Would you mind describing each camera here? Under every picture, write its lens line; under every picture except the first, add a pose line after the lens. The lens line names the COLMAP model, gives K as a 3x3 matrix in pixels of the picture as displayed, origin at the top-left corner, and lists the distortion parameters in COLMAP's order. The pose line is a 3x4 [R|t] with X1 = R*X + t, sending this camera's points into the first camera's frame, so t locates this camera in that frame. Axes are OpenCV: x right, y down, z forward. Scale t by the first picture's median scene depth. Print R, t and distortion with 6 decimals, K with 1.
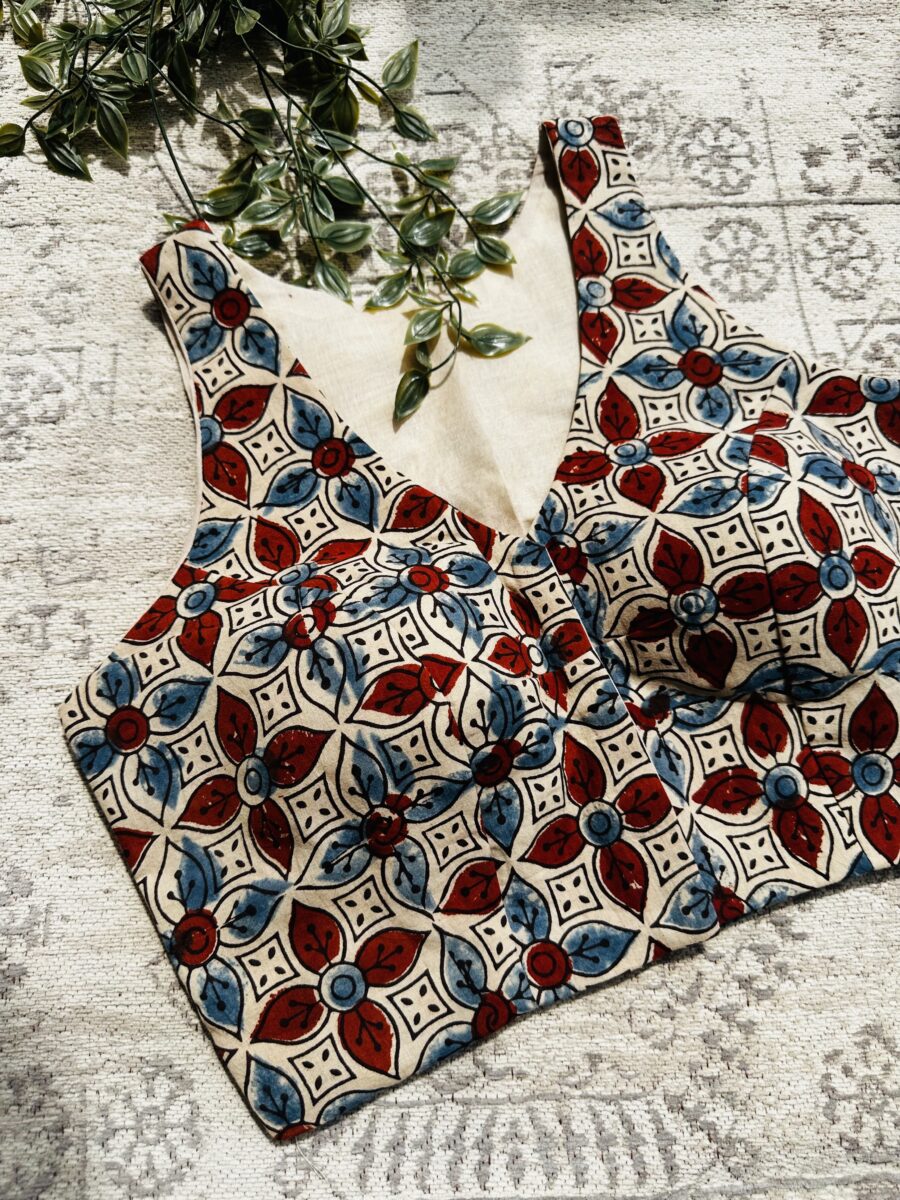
lens RADIAL K [[871.1, 0, 450.0], [0, 871.1, 600.0], [0, 0, 1]] dist [-0.001620, -0.015958]
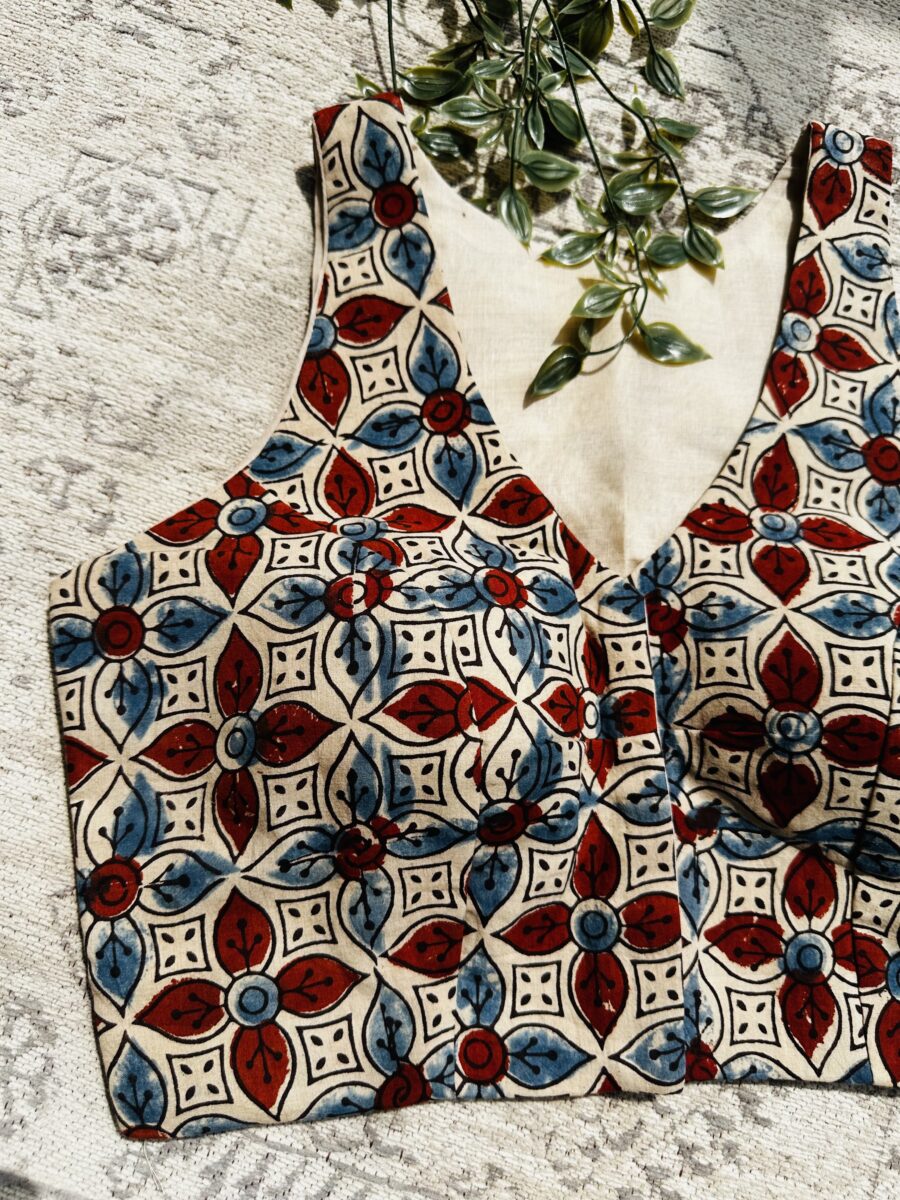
lens RADIAL K [[898.8, 0, 457.7], [0, 898.8, 602.0], [0, 0, 1]] dist [-0.020951, 0.001938]
pose [[0.938176, 0.346030, -0.009430, -0.056054], [-0.345240, 0.937322, 0.047289, -0.037511], [0.025202, -0.041110, 0.998837, 0.120666]]
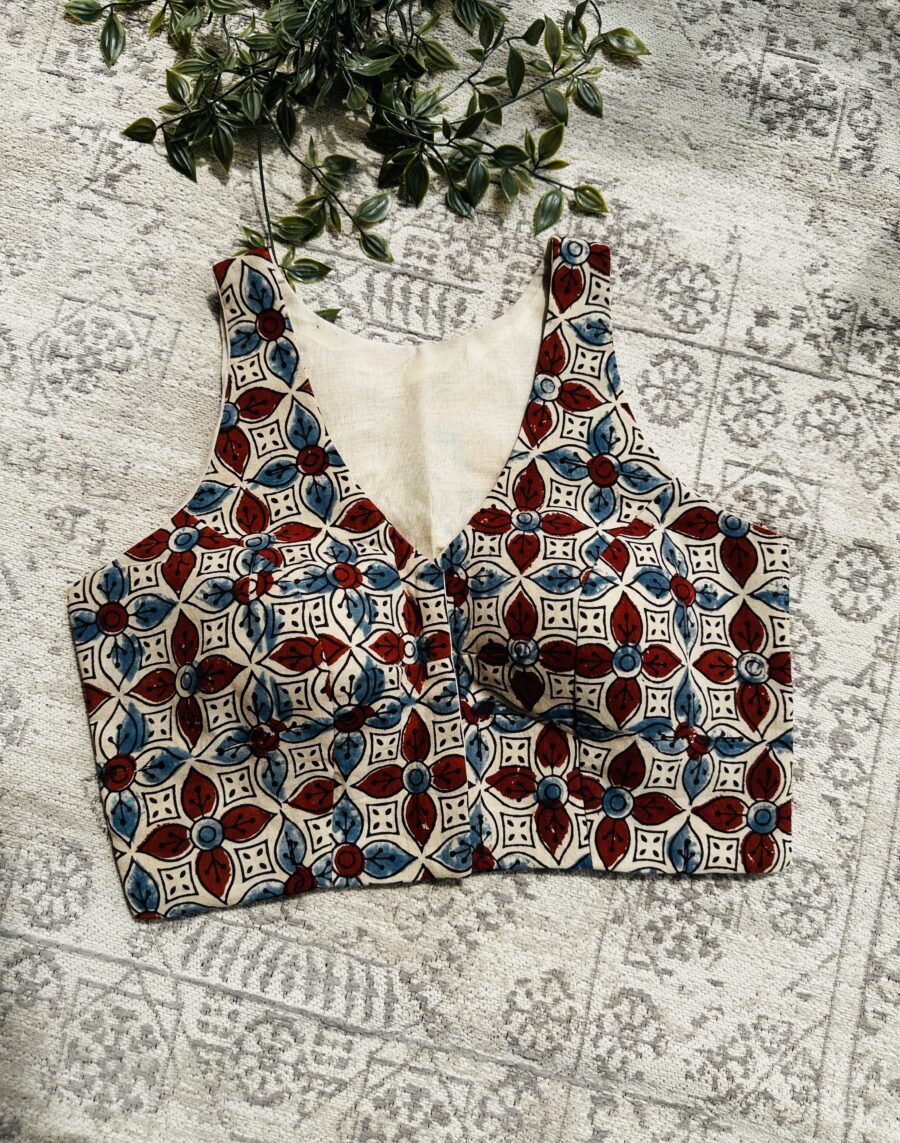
lens RADIAL K [[892.6, 0, 451.4], [0, 892.6, 559.0], [0, 0, 1]] dist [0.068723, -0.125816]
pose [[0.957952, 0.285400, -0.029583, 0.167087], [-0.281520, 0.954809, 0.095317, -0.231126], [0.055450, -0.082980, 0.995007, -0.398146]]
